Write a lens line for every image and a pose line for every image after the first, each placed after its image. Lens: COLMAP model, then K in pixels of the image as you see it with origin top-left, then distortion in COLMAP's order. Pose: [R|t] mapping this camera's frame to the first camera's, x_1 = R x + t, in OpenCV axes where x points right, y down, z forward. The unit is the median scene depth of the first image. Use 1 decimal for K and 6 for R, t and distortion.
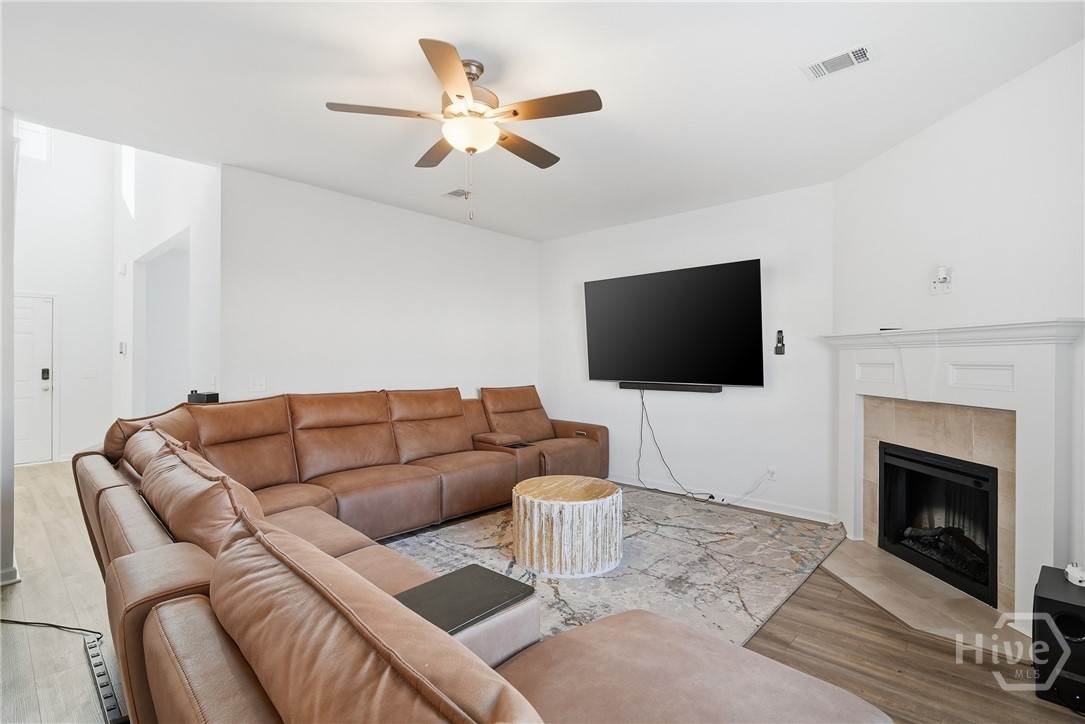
lens RADIAL K [[511.4, 0, 545.1], [0, 511.4, 358.3], [0, 0, 1]] dist [0.000181, 0.000225]
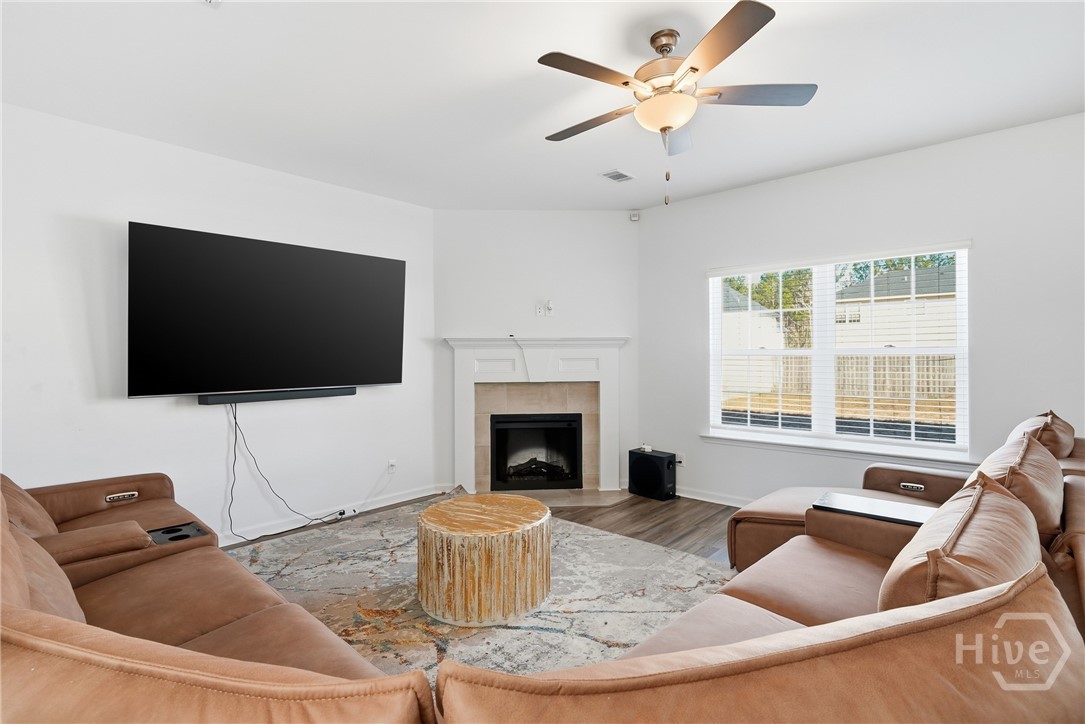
lens RADIAL K [[517.3, 0, 545.2], [0, 517.3, 350.1], [0, 0, 1]] dist [-0.000495, -0.000902]
pose [[-0.011247, 0.007398, 0.999909, -0.750153], [0.007096, 0.999948, -0.007318, -0.003364], [-0.999912, 0.007013, -0.011299, 0.851233]]
